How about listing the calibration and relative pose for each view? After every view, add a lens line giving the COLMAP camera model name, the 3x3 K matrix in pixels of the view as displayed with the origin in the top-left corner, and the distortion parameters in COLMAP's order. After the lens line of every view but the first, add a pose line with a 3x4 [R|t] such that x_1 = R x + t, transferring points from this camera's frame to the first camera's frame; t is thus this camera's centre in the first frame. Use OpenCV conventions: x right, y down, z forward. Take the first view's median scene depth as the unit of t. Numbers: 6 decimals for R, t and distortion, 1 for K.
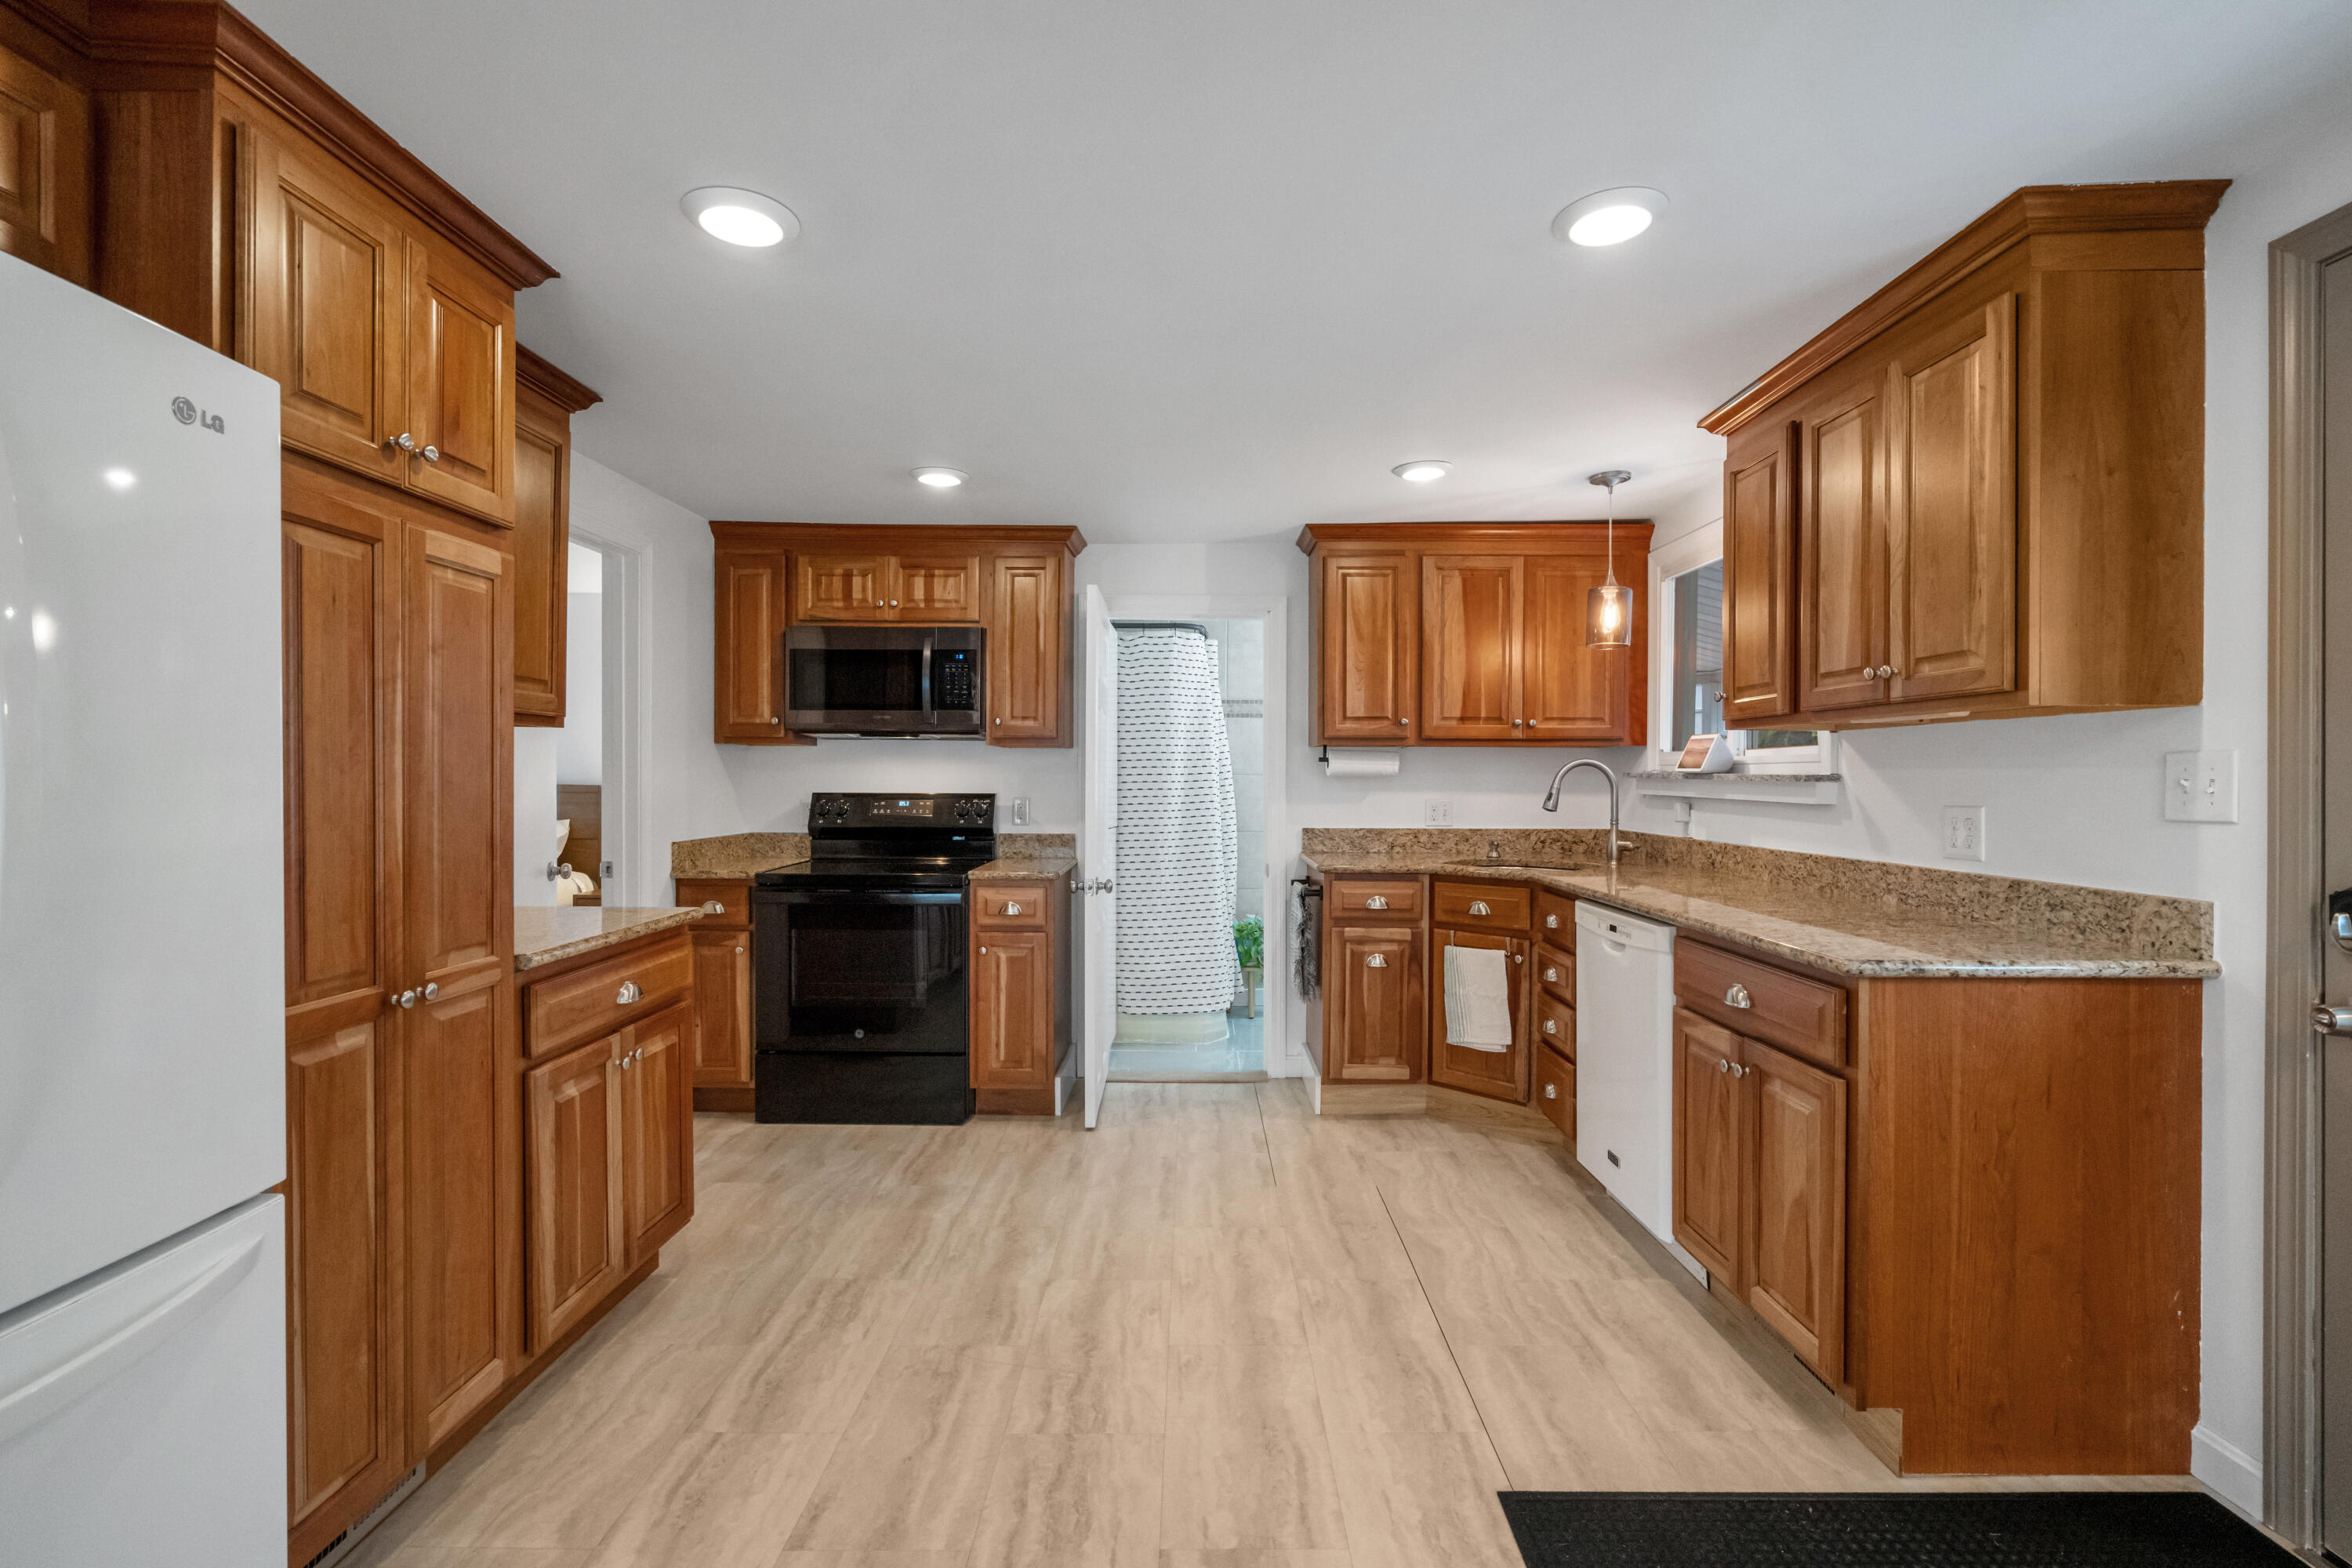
lens RADIAL K [[1050.4, 0, 1176.0], [0, 1050.4, 784.0], [0, 0, 1]] dist [-0.003324, -0.000104]
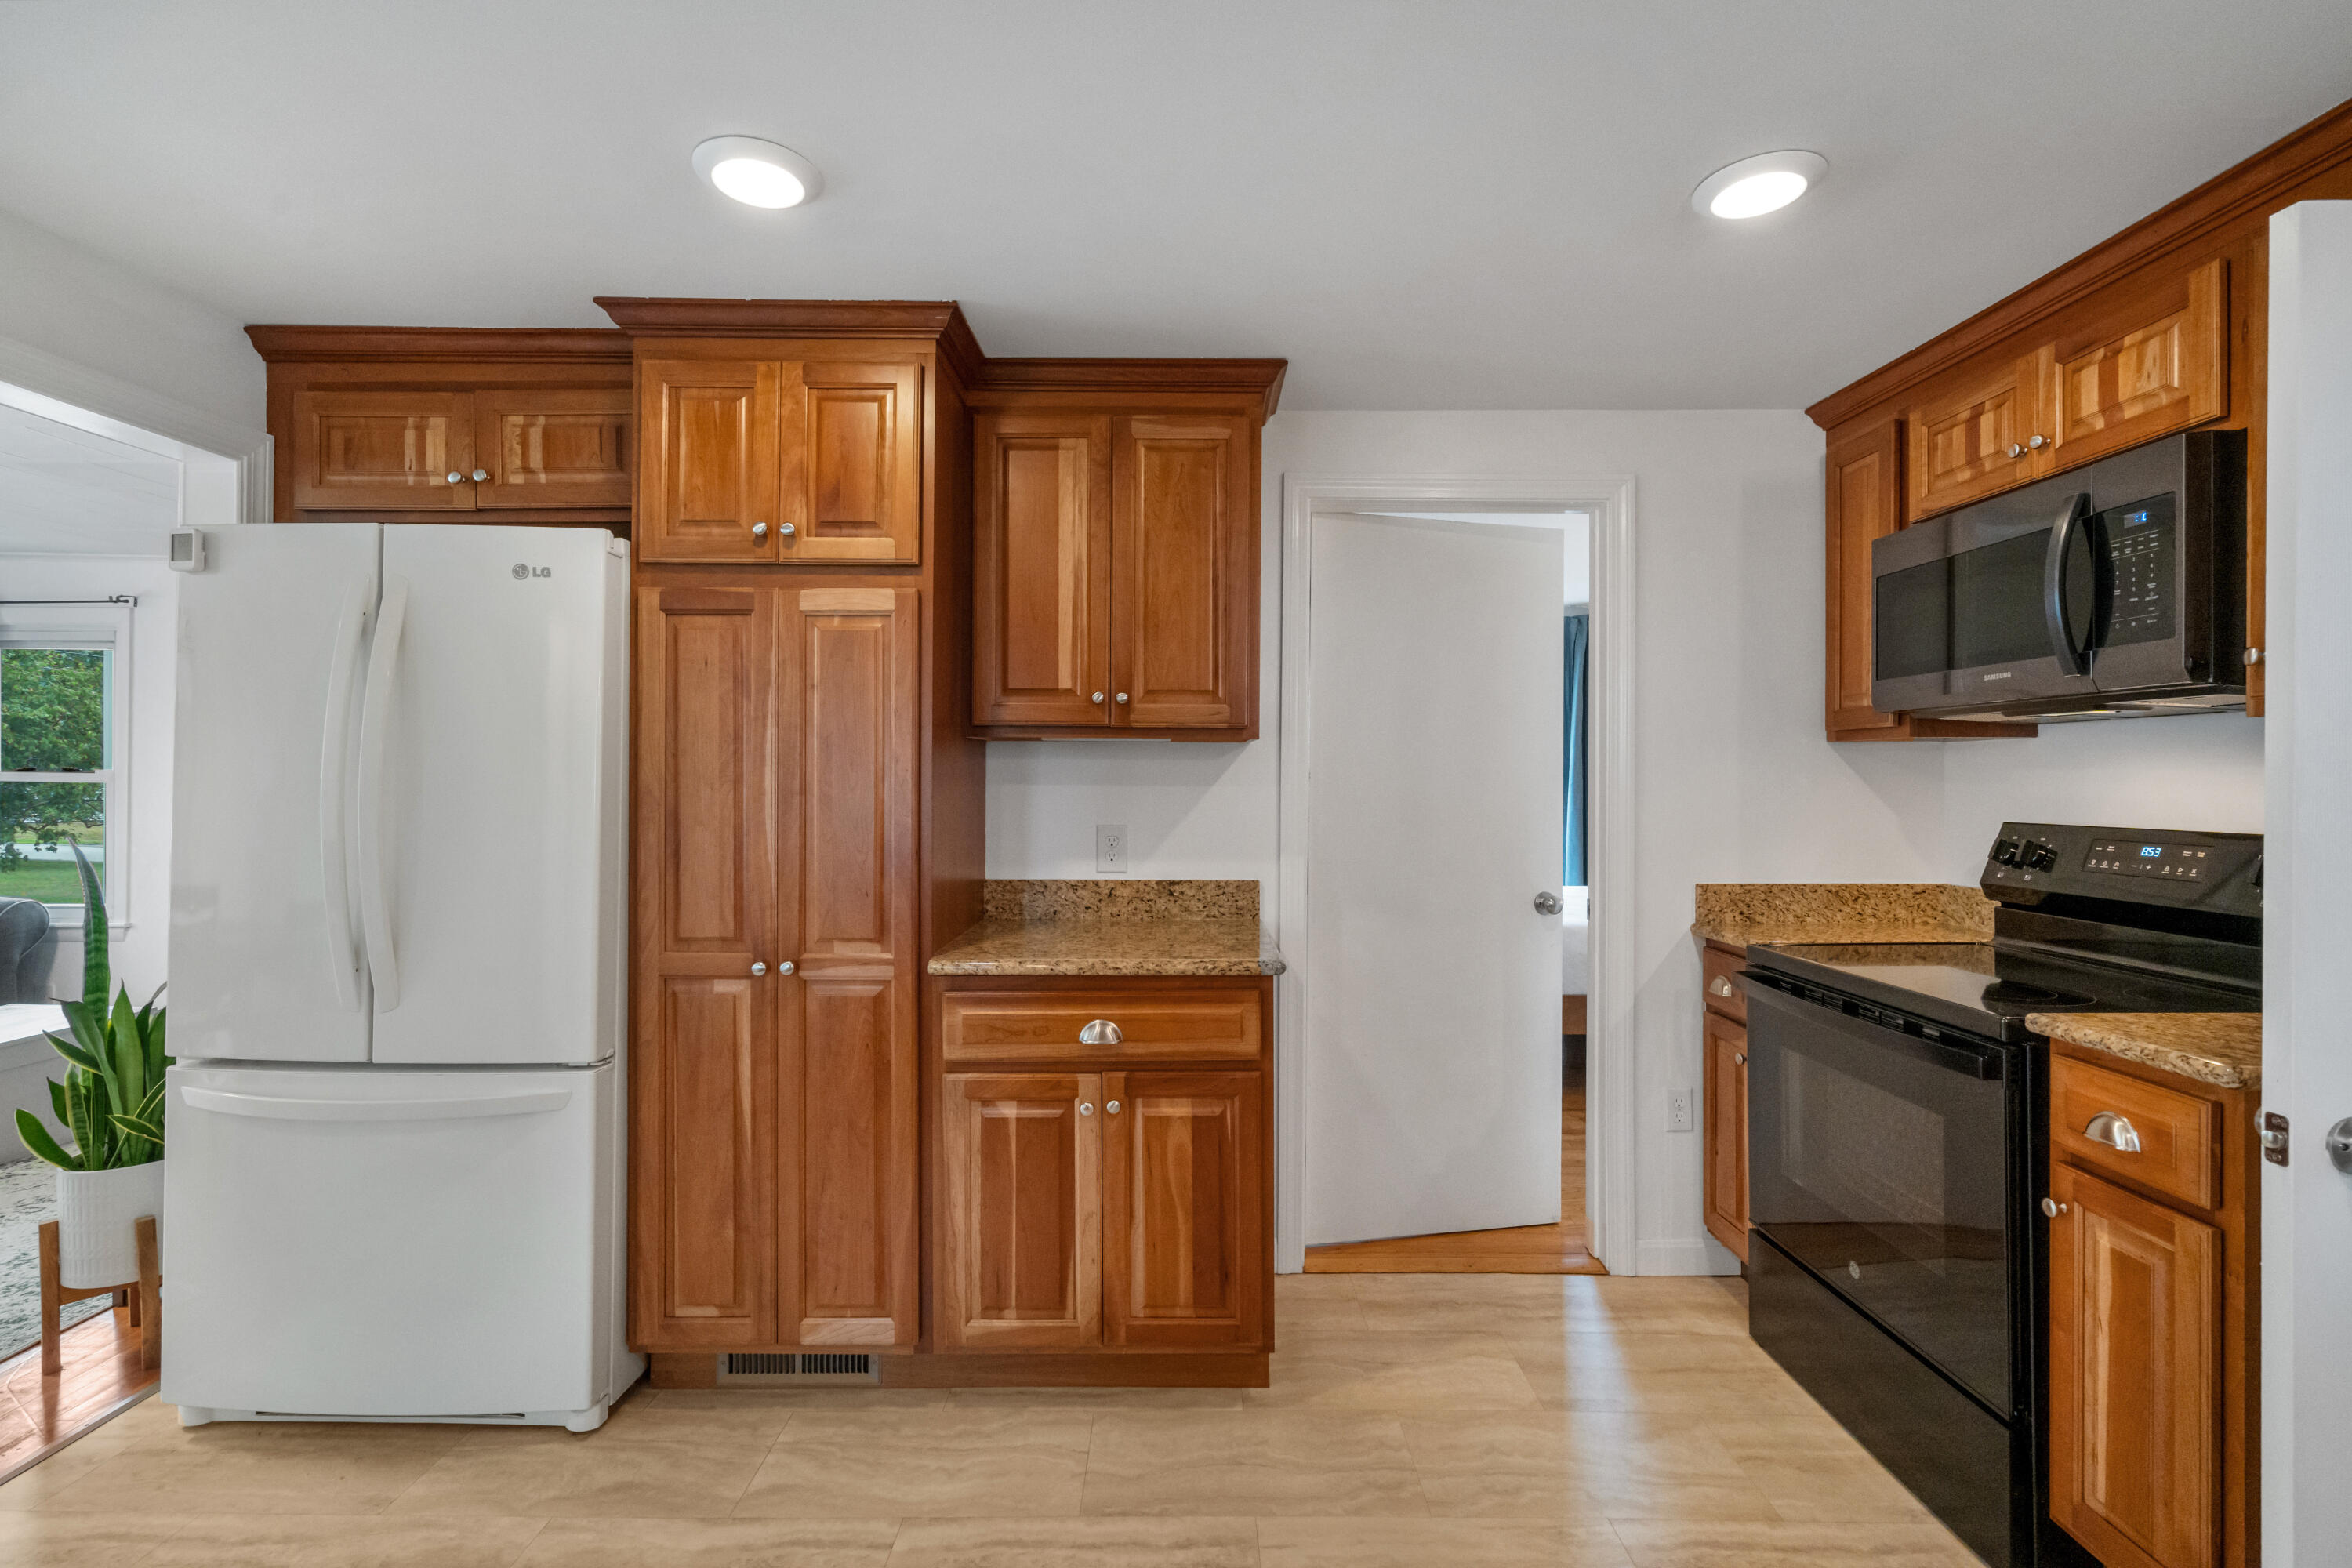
lens RADIAL K [[1050.4, 0, 1176.0], [0, 1050.4, 784.0], [0, 0, 1]] dist [-0.003324, -0.000104]
pose [[0.015457, -0.003170, -0.999876, 0.369903], [-0.008754, 0.999956, -0.003305, -0.011746], [0.999842, 0.008804, 0.015428, 1.018334]]
